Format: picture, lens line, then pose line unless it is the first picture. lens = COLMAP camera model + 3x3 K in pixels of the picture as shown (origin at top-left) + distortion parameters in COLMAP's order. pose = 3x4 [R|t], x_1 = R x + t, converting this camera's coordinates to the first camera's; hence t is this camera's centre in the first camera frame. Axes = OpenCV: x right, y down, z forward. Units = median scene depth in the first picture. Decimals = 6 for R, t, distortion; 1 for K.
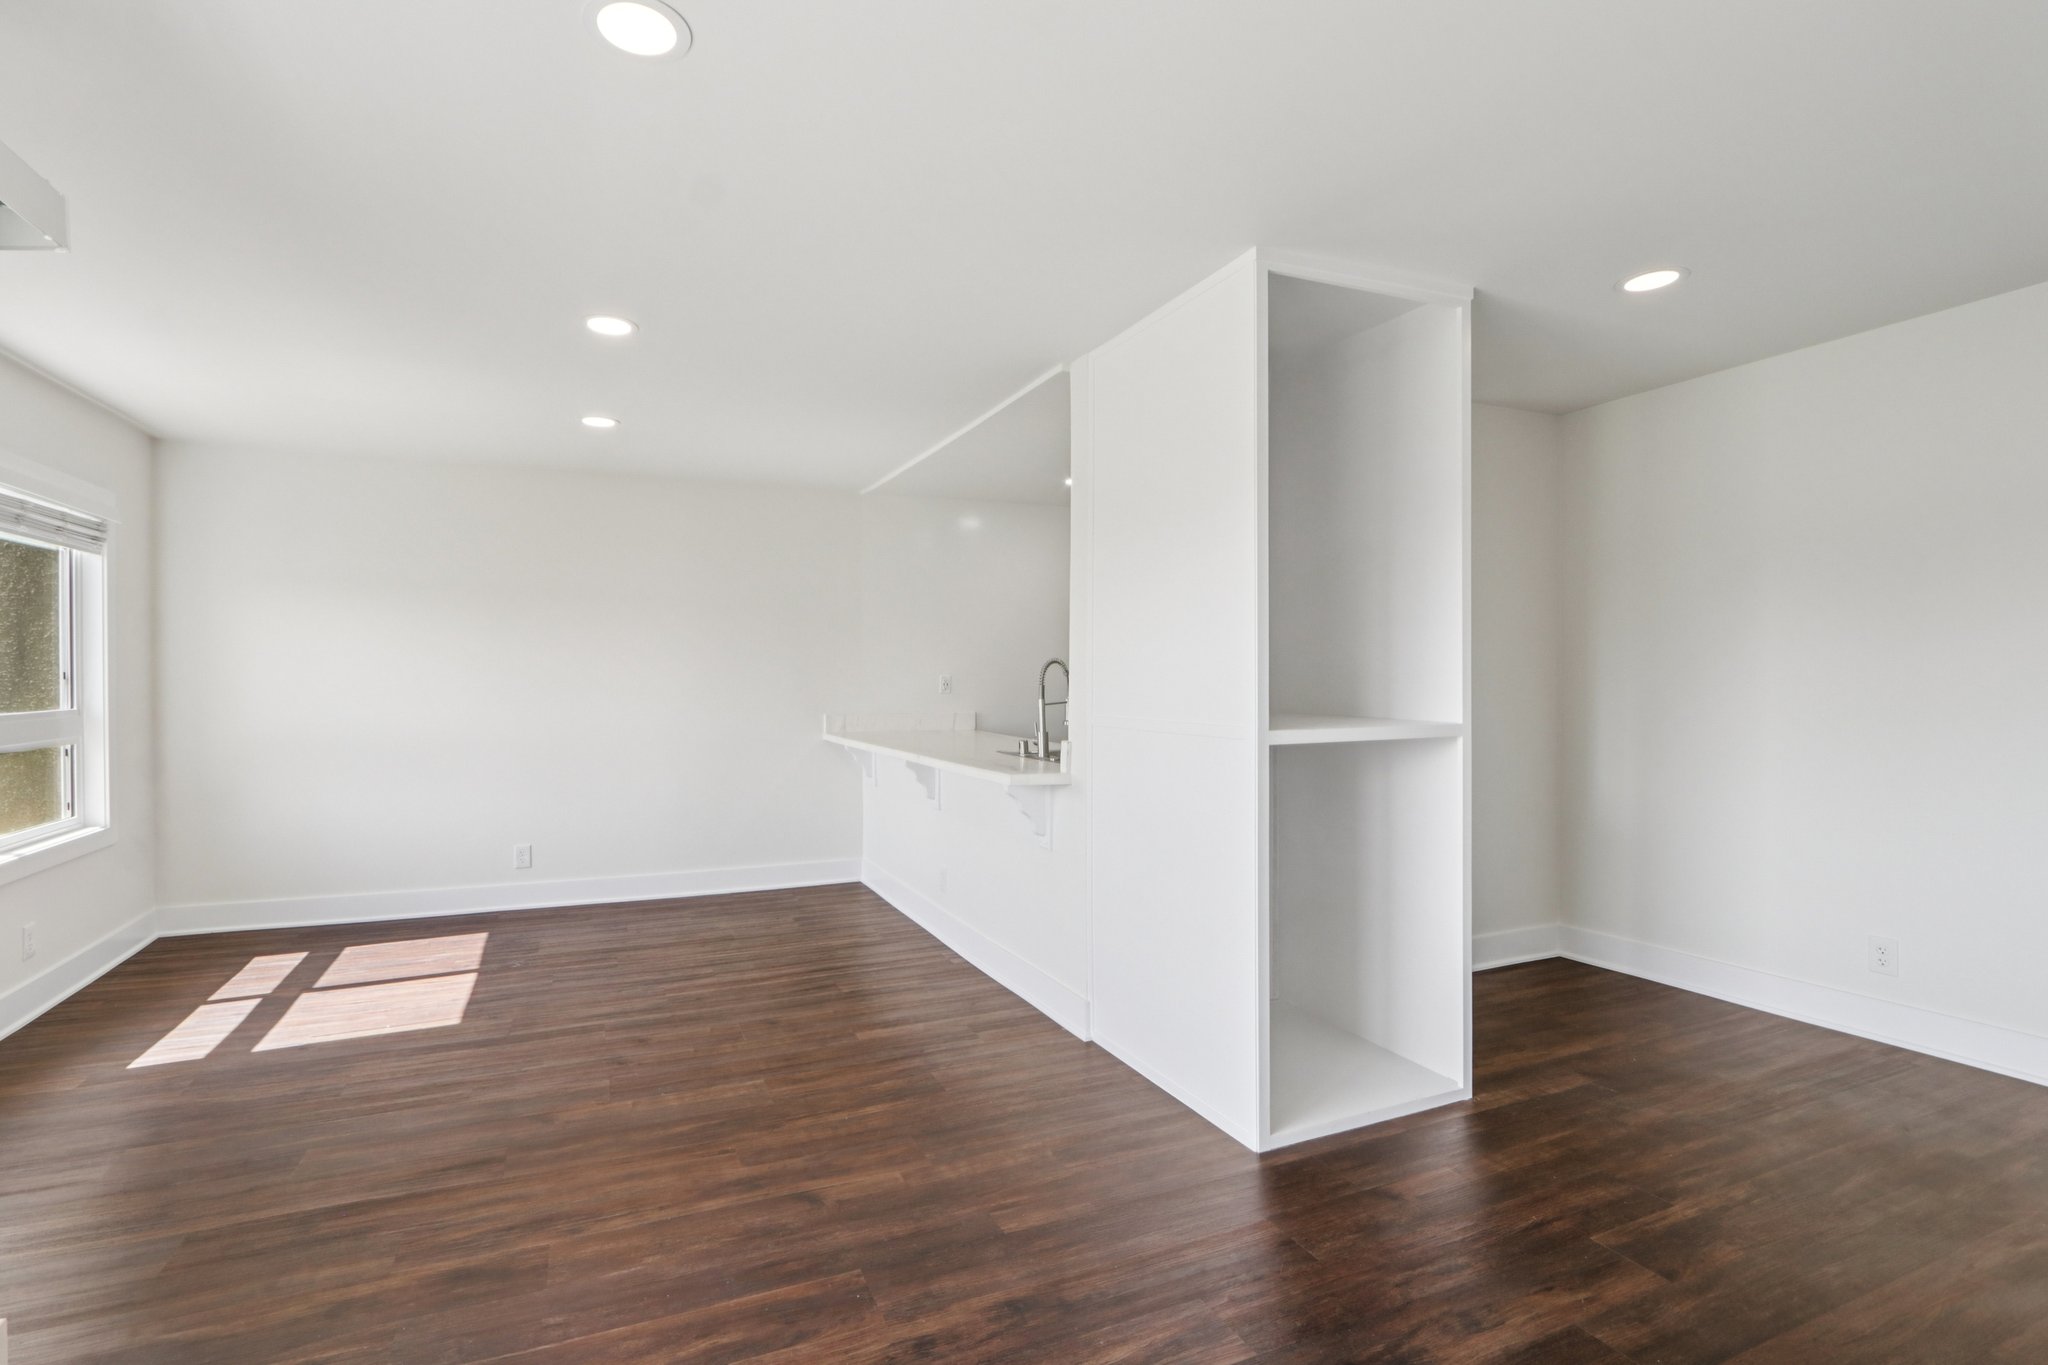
lens RADIAL K [[959.5, 0, 979.3], [0, 959.5, 681.7], [0, 0, 1]] dist [-0.002780, -0.000382]
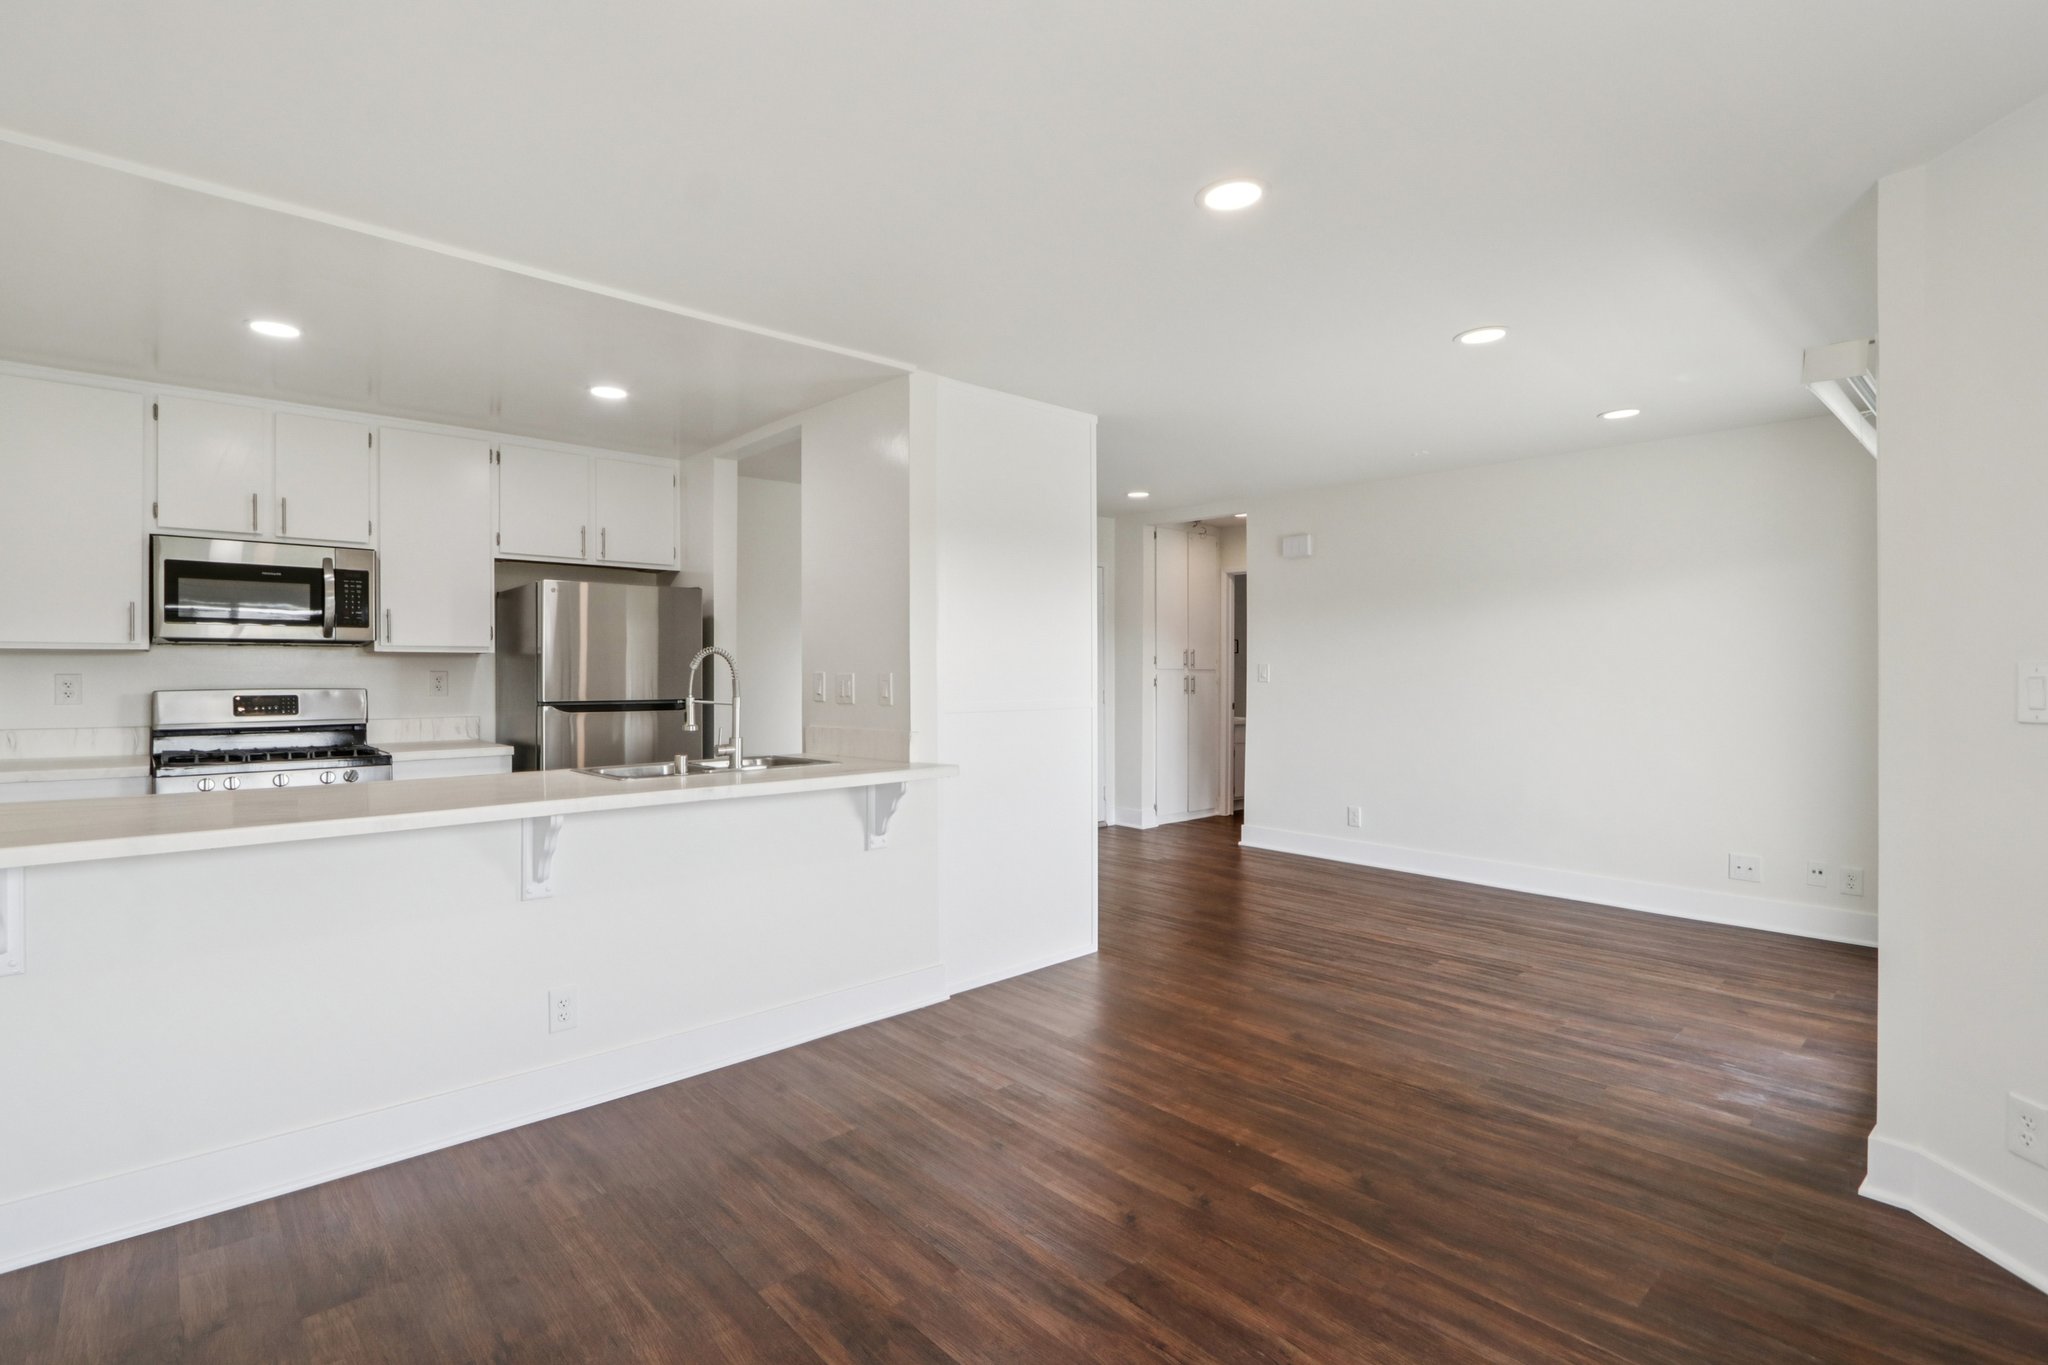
lens RADIAL K [[959.5, 0, 979.3], [0, 959.5, 681.7], [0, 0, 1]] dist [-0.002780, -0.000382]
pose [[-0.322624, -0.001932, 0.946525, -0.832592], [0.008489, 0.999952, 0.004935, 0.001960], [-0.946489, 0.009627, -0.322592, 1.156298]]
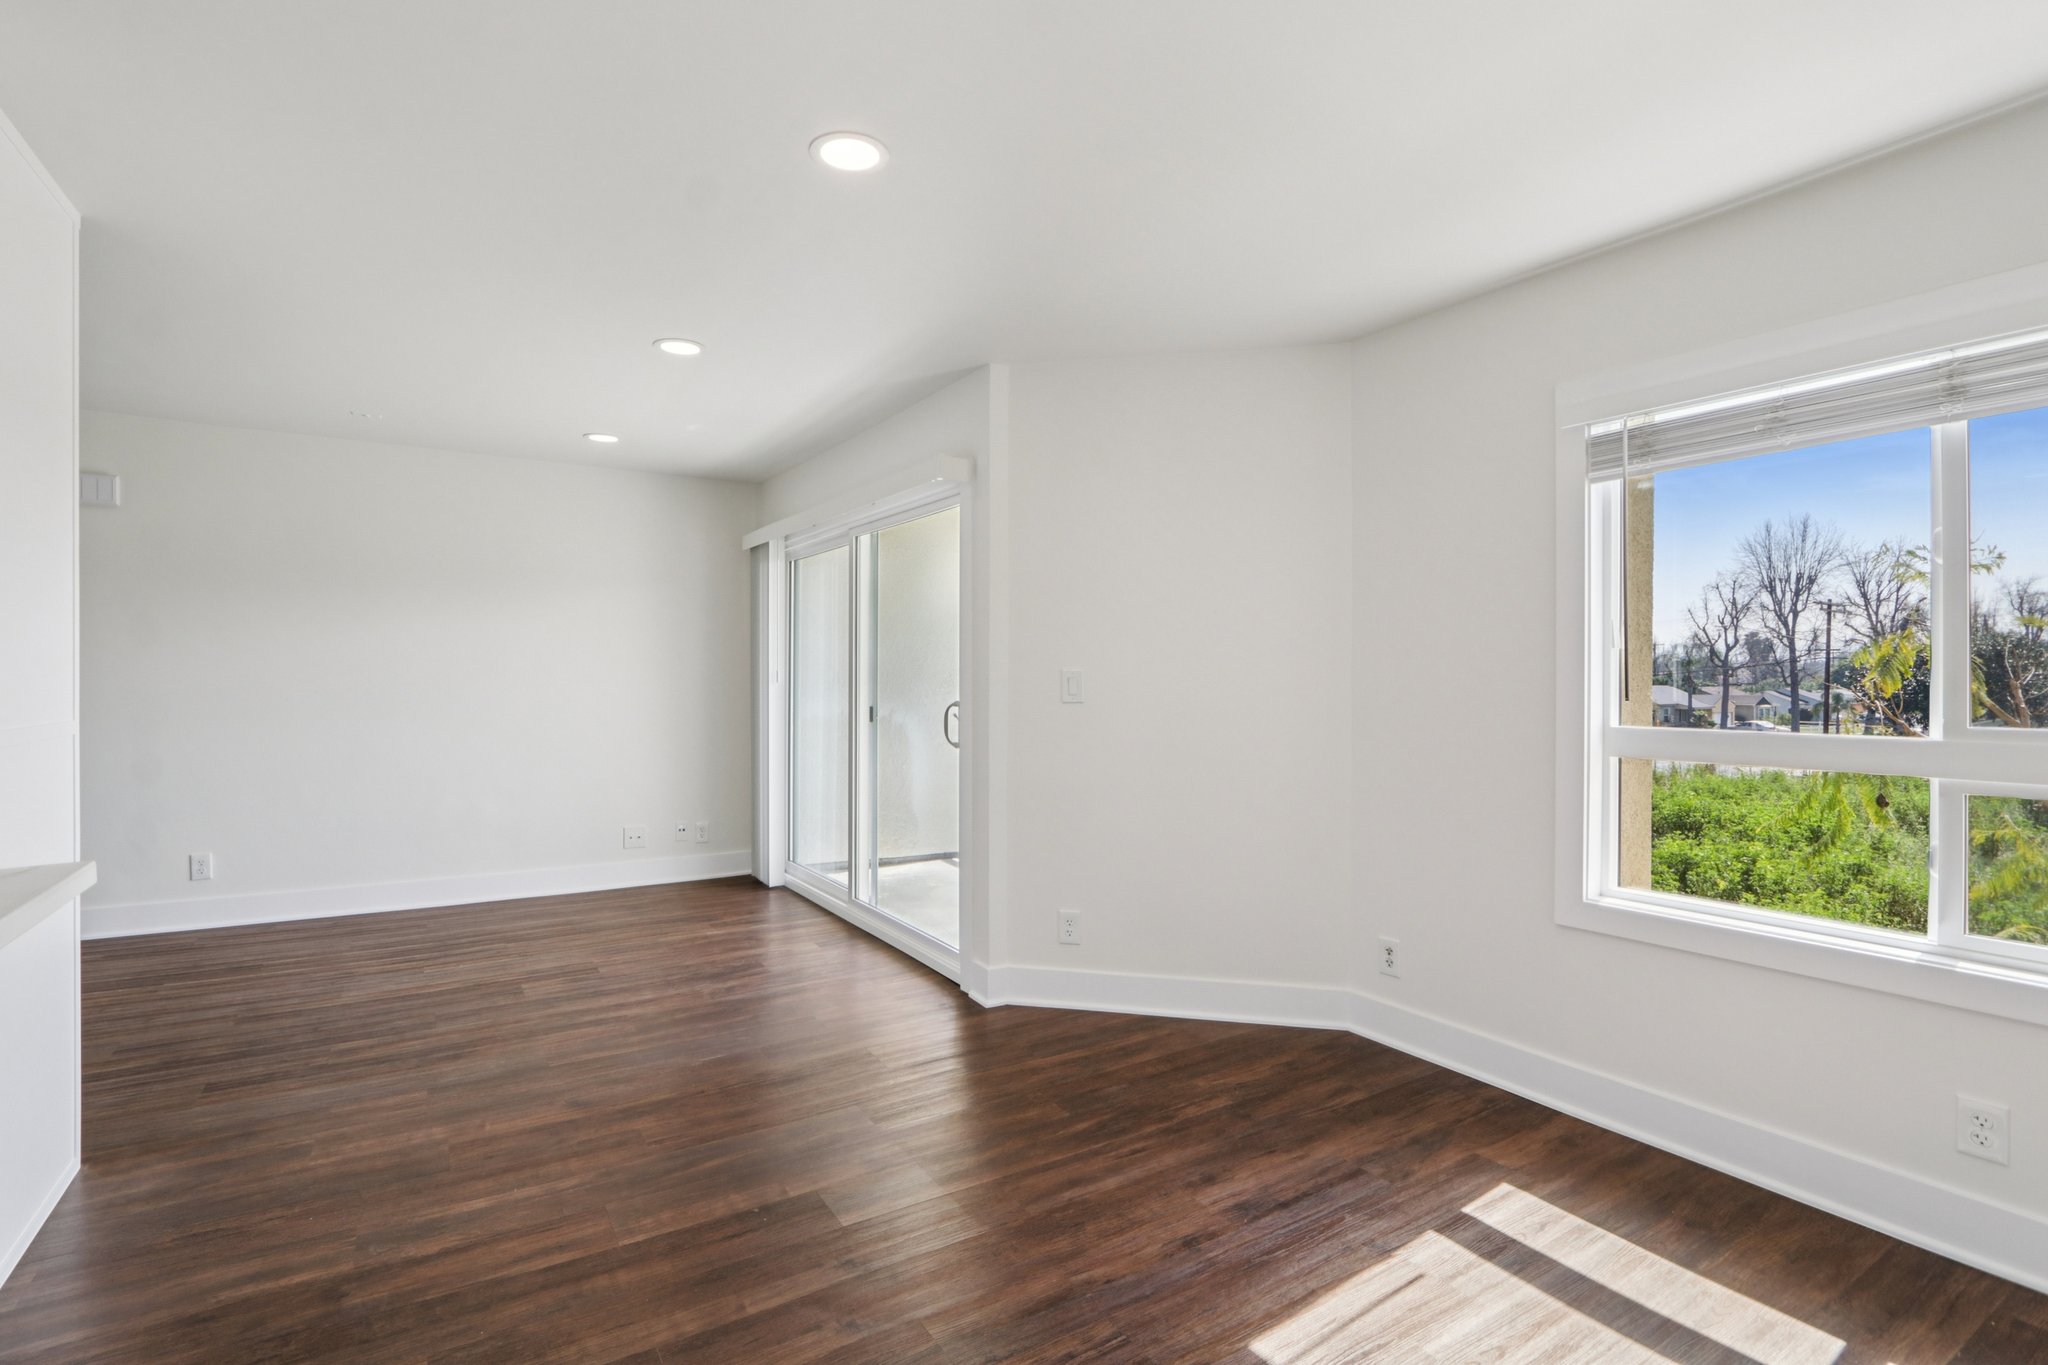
lens RADIAL K [[959.5, 0, 979.3], [0, 959.5, 681.7], [0, 0, 1]] dist [-0.002780, -0.000382]
pose [[-0.989500, 0.004776, -0.144453, -0.307005], [0.003166, 0.999930, 0.011374, -0.000679], [0.144497, 0.010797, -0.989446, 1.372346]]
